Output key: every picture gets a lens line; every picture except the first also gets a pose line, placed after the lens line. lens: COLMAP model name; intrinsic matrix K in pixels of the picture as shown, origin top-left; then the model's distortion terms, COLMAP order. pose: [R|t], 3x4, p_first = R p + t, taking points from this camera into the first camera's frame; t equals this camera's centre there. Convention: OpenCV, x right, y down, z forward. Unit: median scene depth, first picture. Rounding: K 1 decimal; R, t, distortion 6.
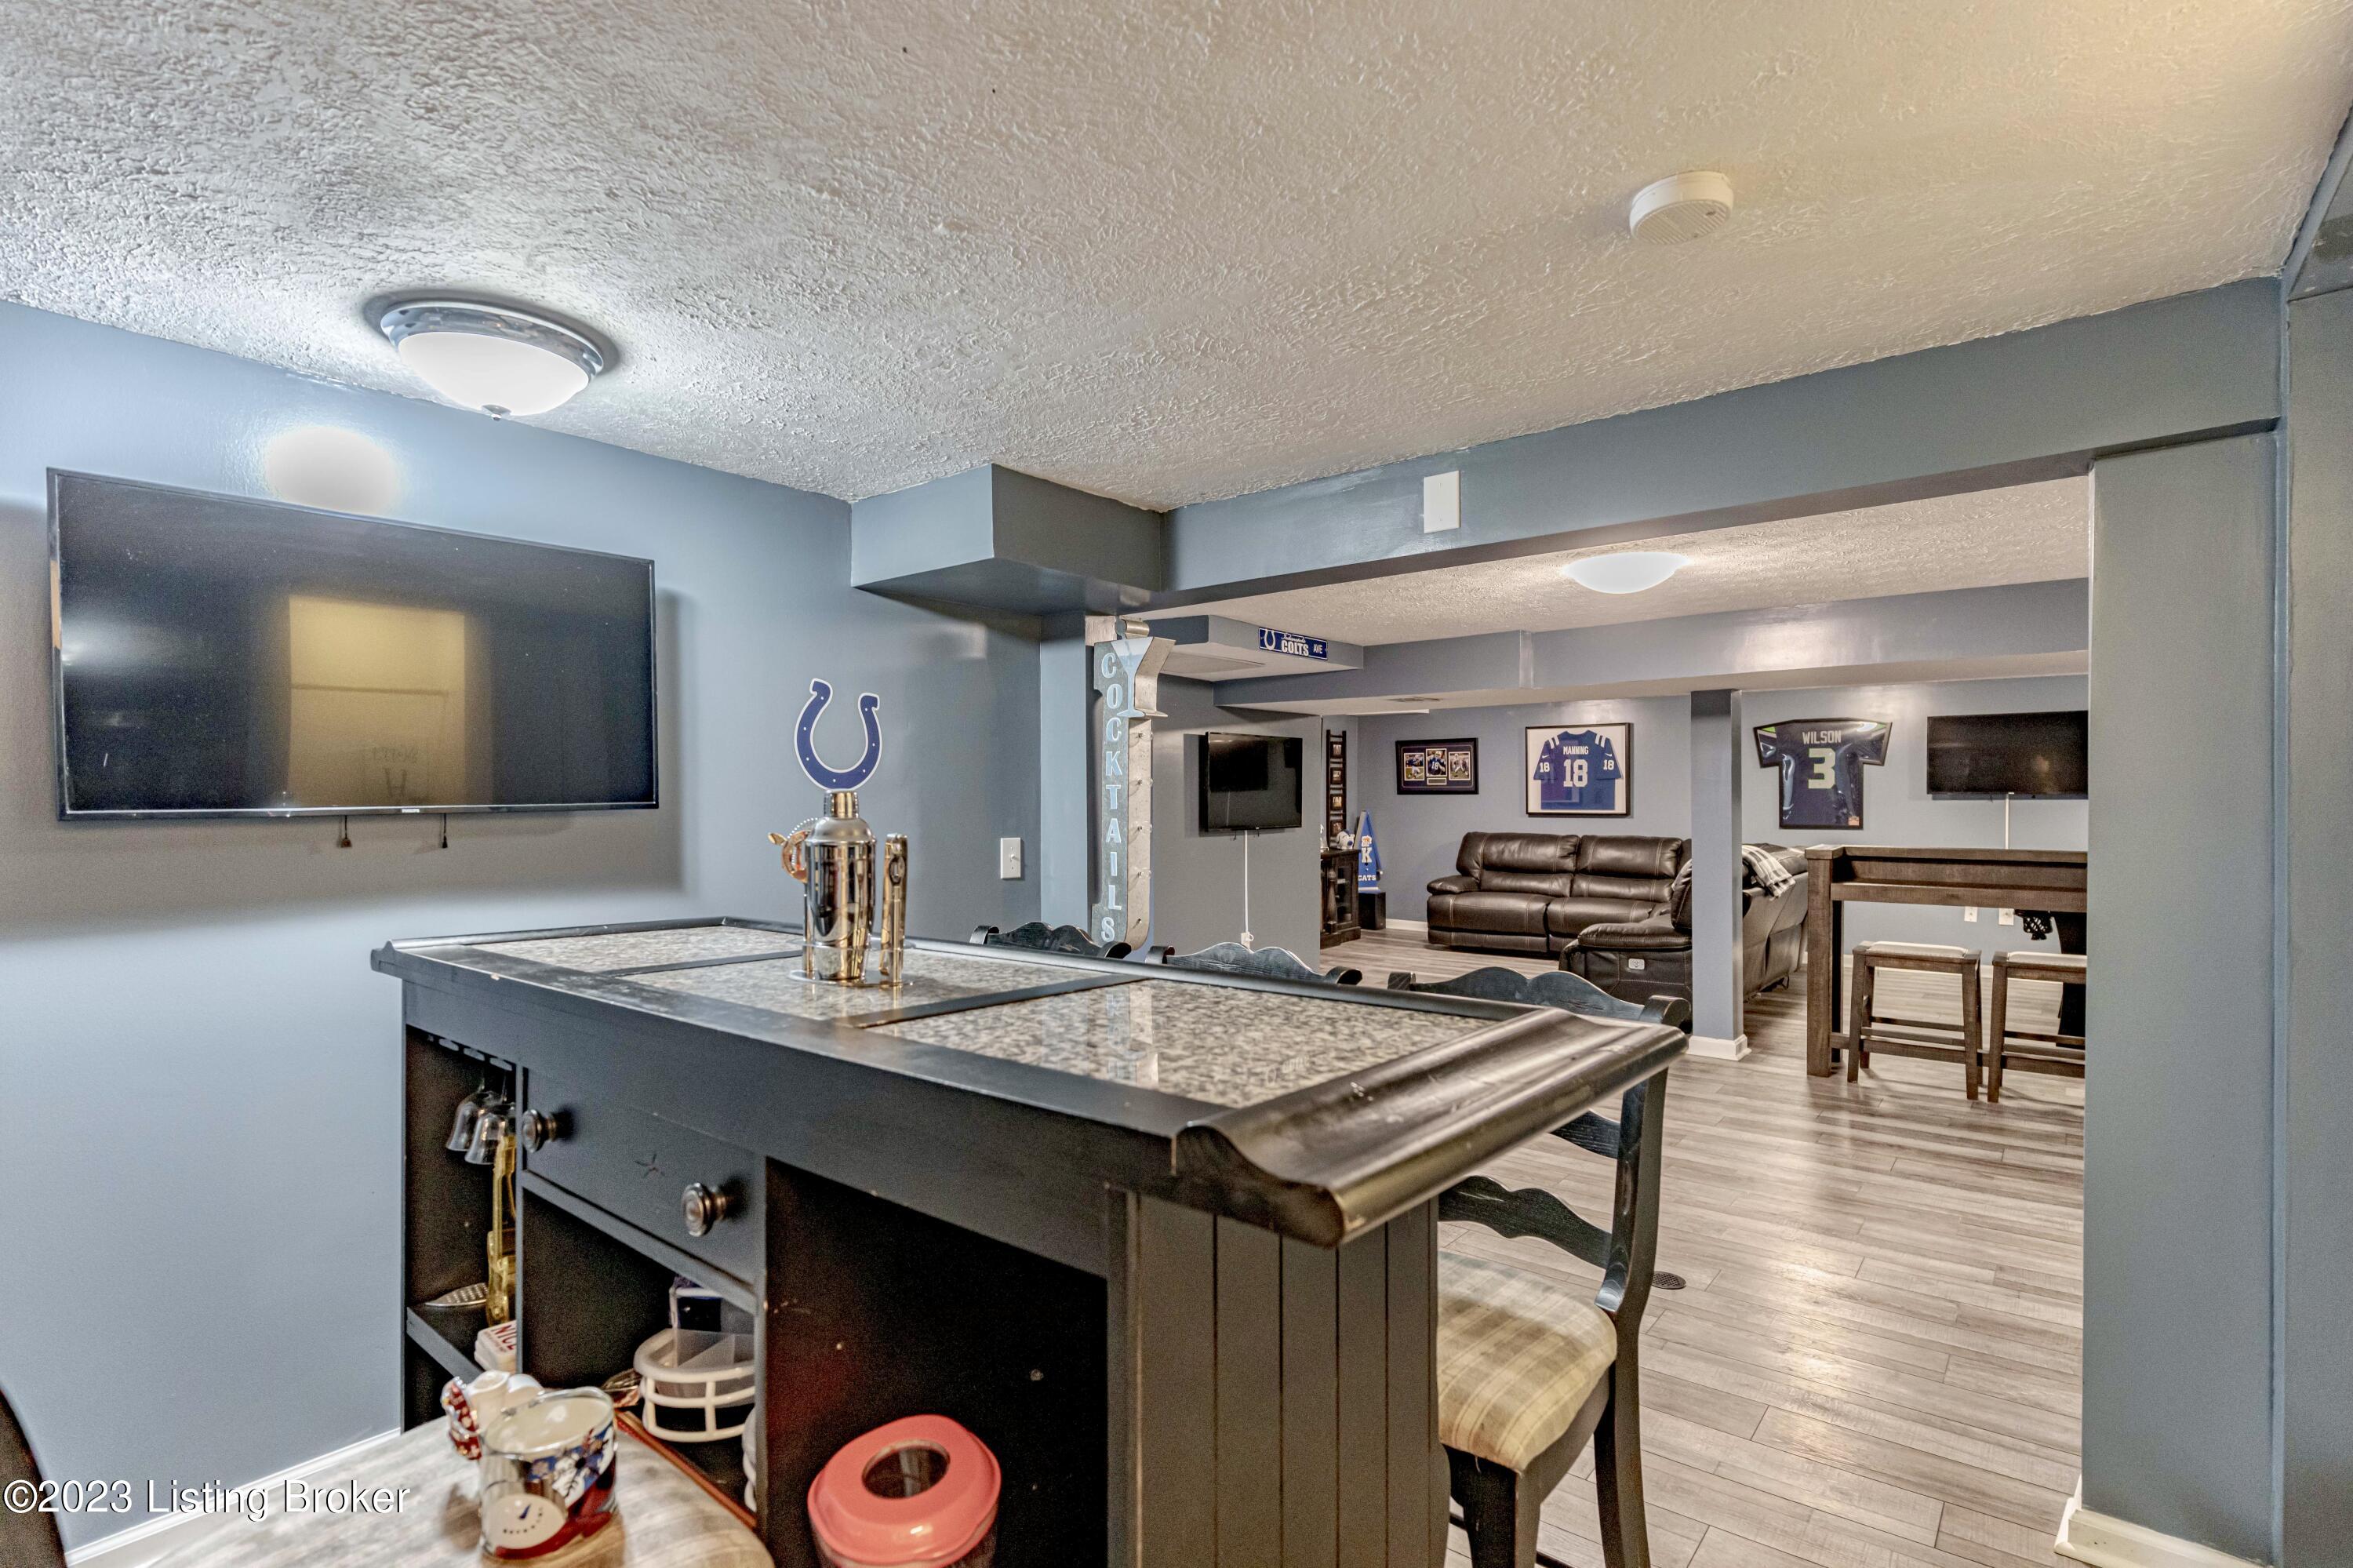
lens RADIAL K [[1140.3, 0, 1180.4], [0, 1140.3, 793.7], [0, 0, 1]] dist [0.004399, -0.000201]
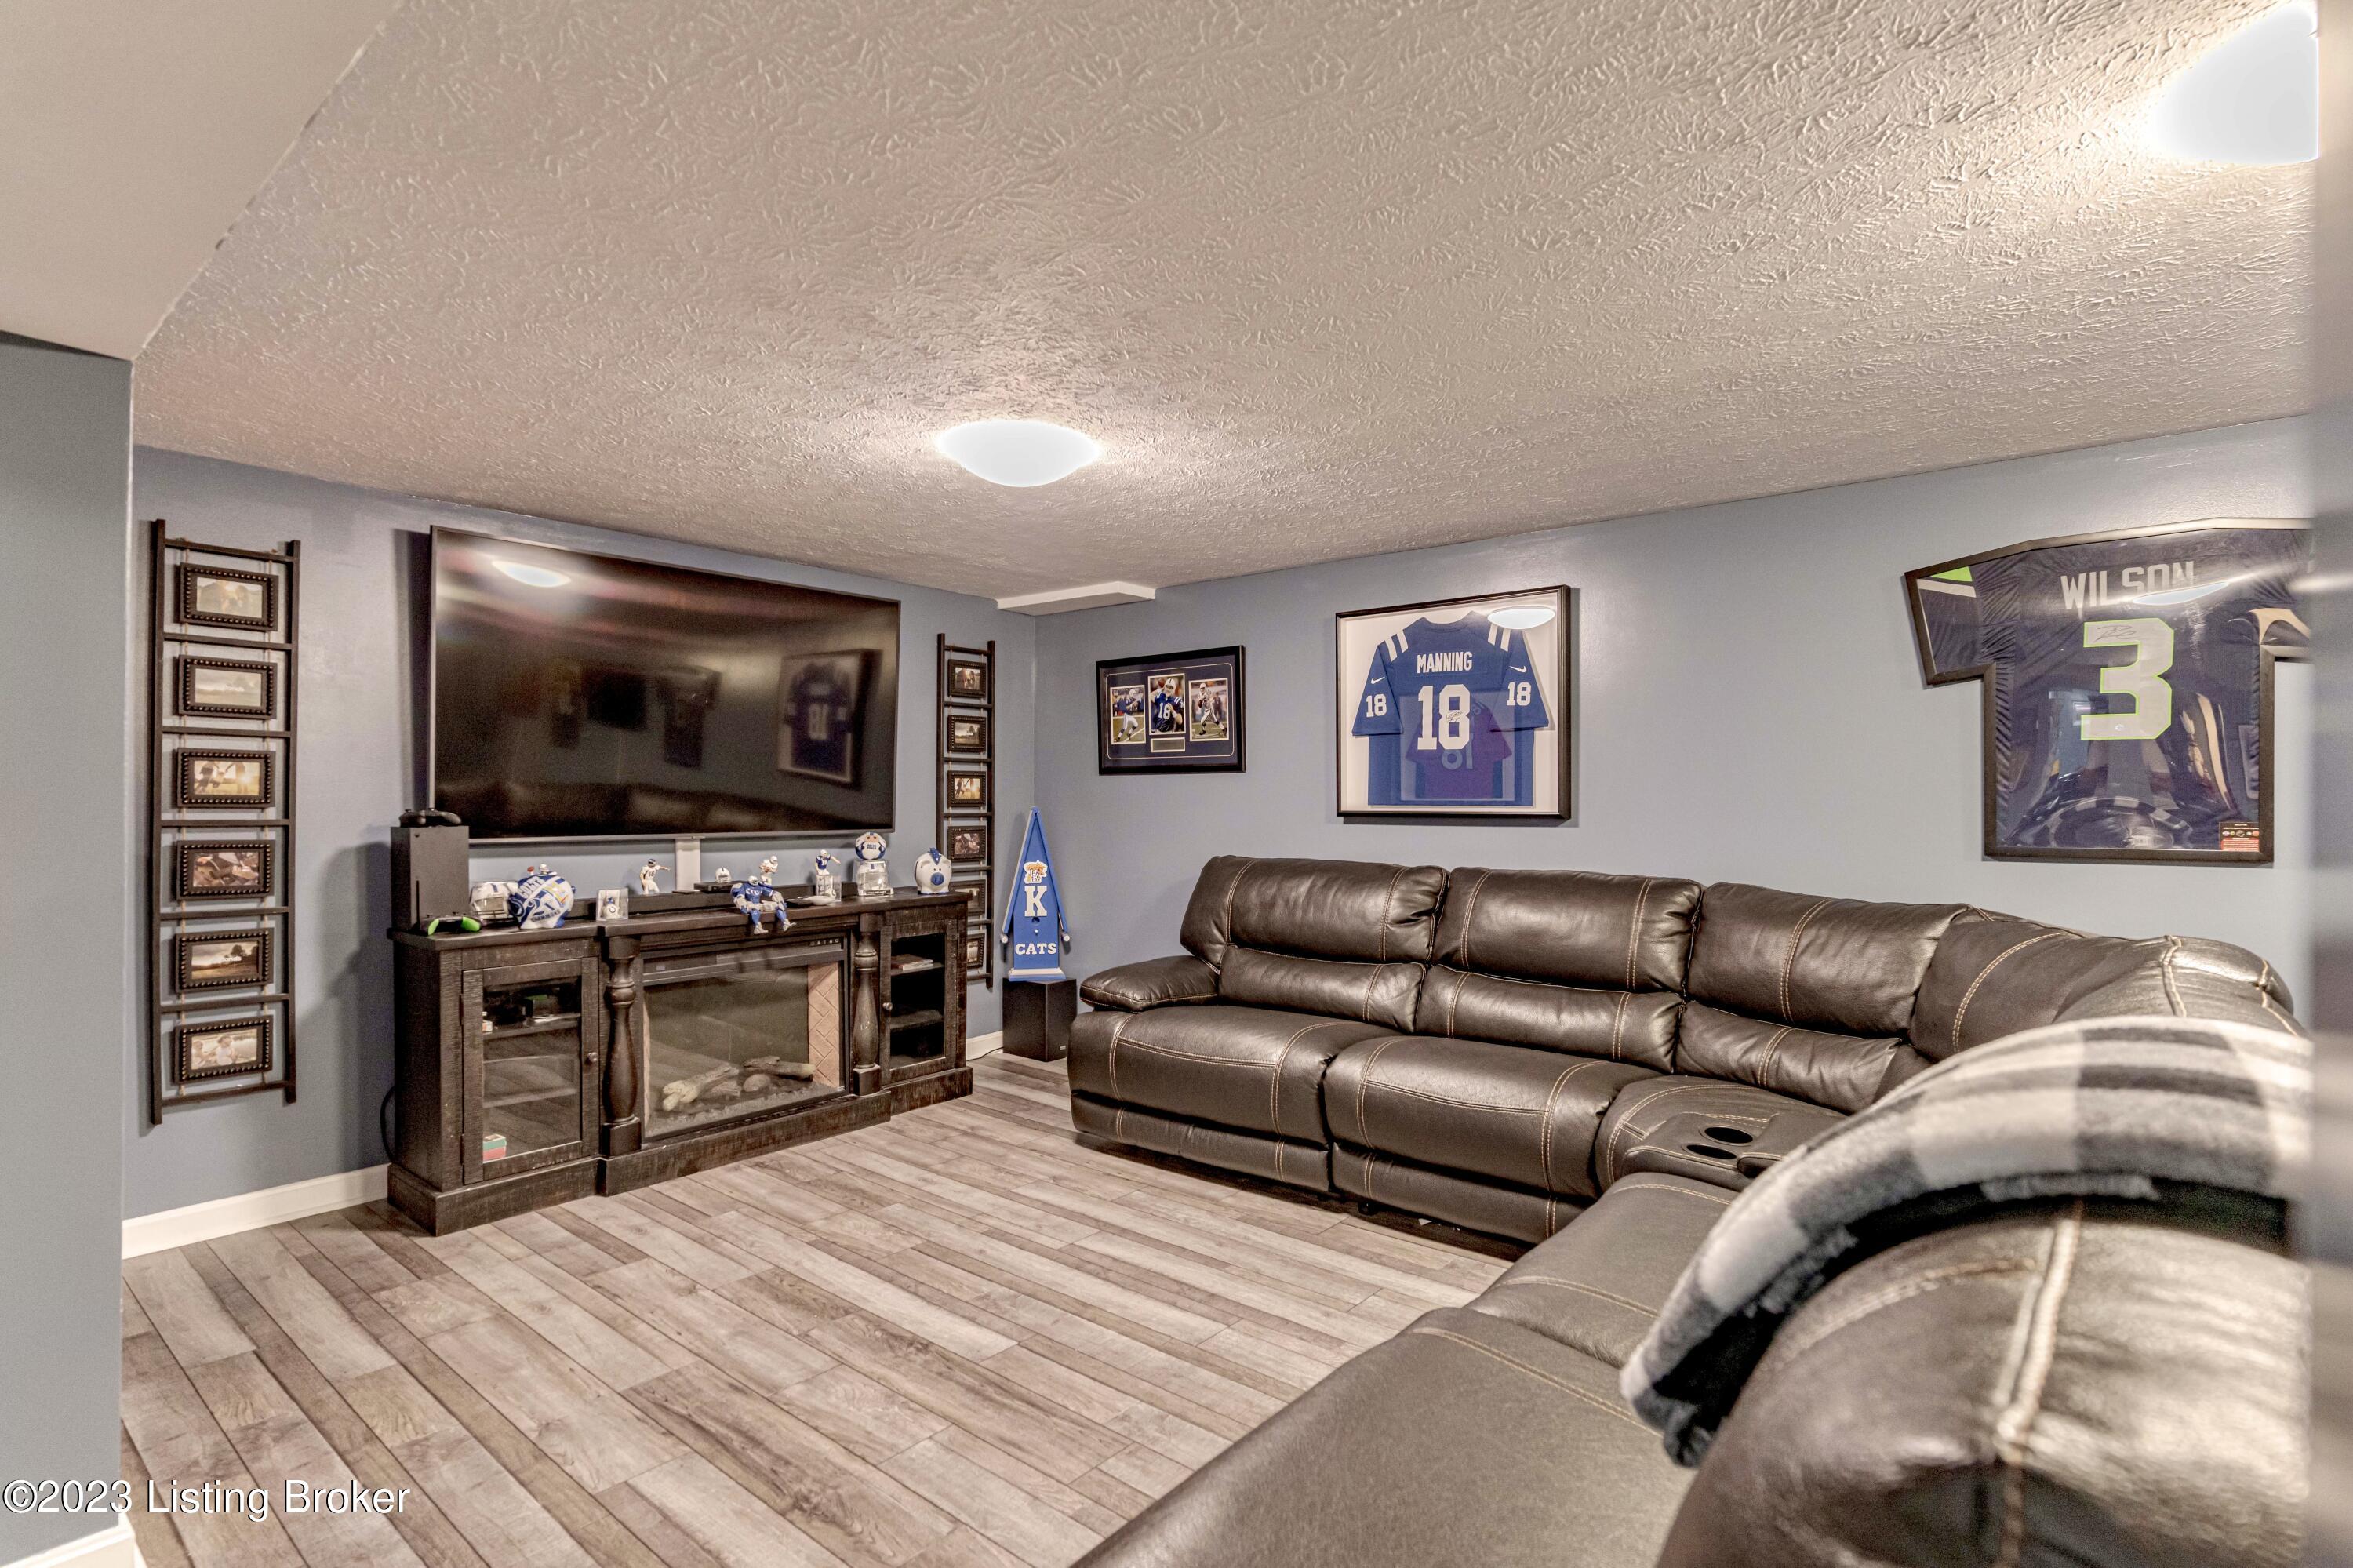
lens RADIAL K [[1140.3, 0, 1170.3], [0, 1140.3, 798.1], [0, 0, 1]] dist [0.004399, -0.000201]
pose [[0.999891, 0.006488, -0.013227, 0.249673], [-0.006544, 0.999970, -0.004217, 0.013630], [0.013199, 0.004303, 0.999904, 0.575963]]
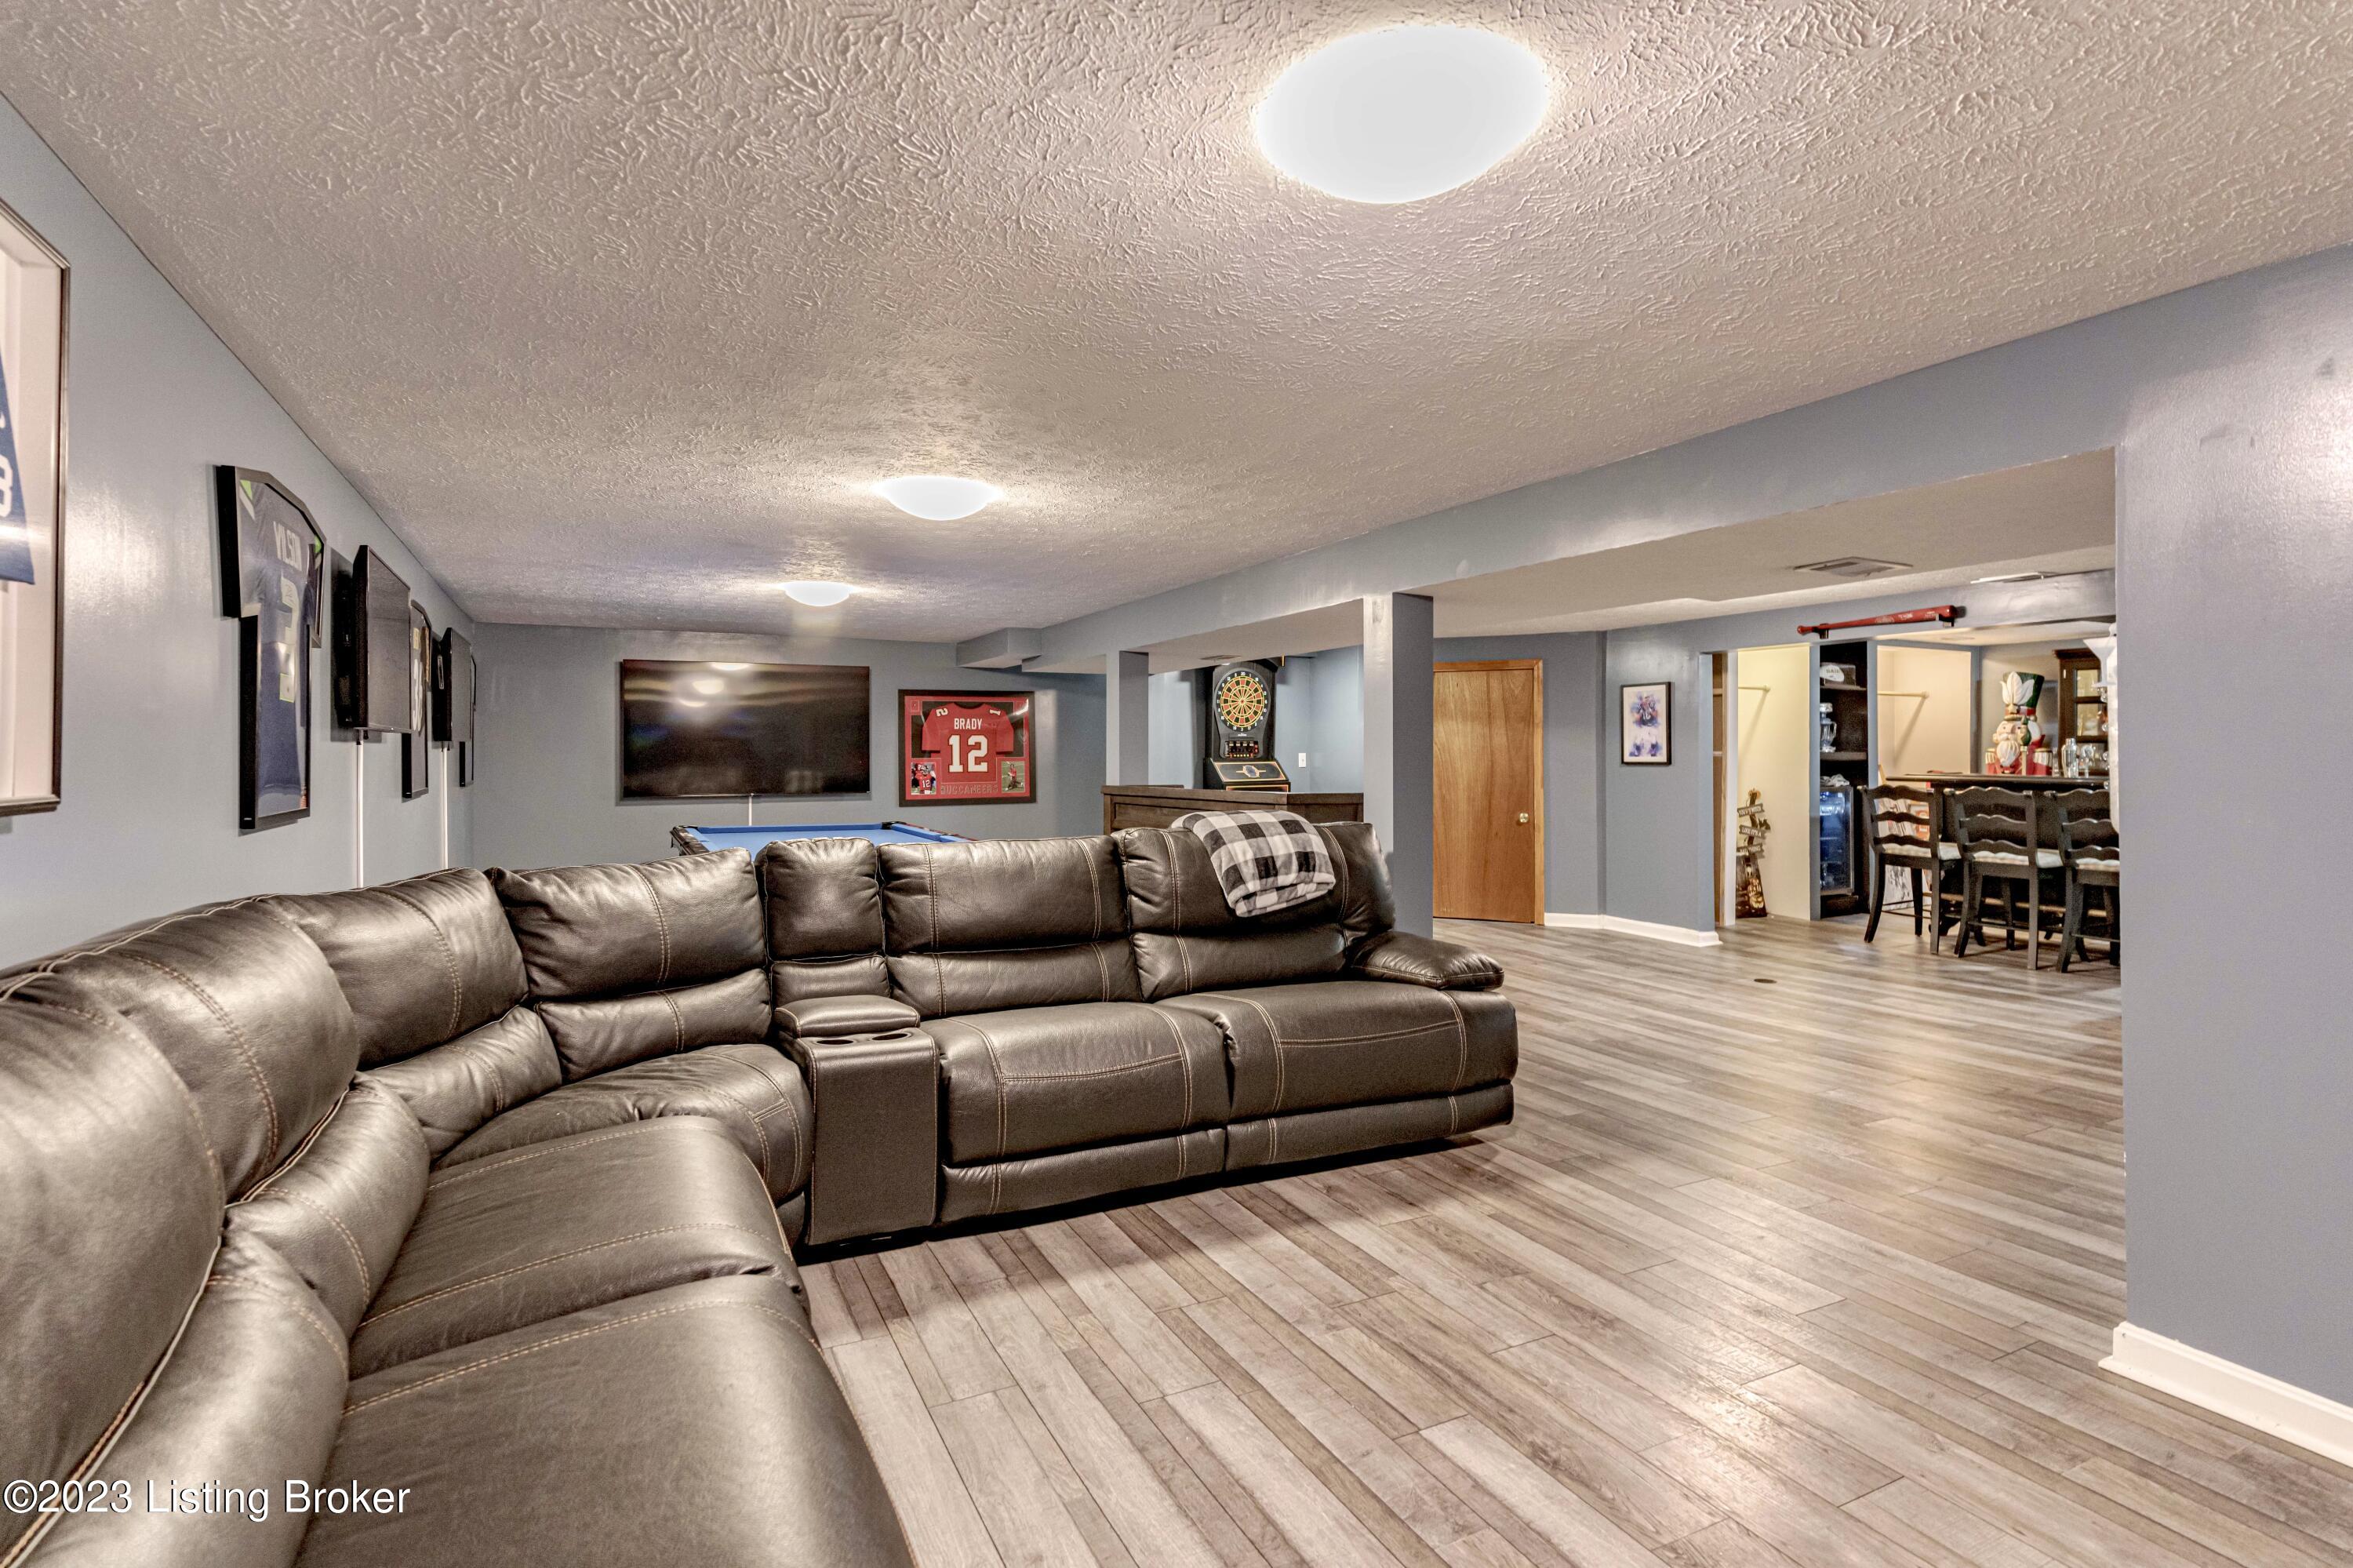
lens RADIAL K [[1140.3, 0, 1169.5], [0, 1140.3, 773.6], [0, 0, 1]] dist [0.004399, -0.000201]
pose [[-0.912148, -0.000077, 0.409861, 0.117598], [0.000302, 1.000000, 0.000859, 0.013222], [-0.409861, 0.000907, -0.912147, 1.336934]]
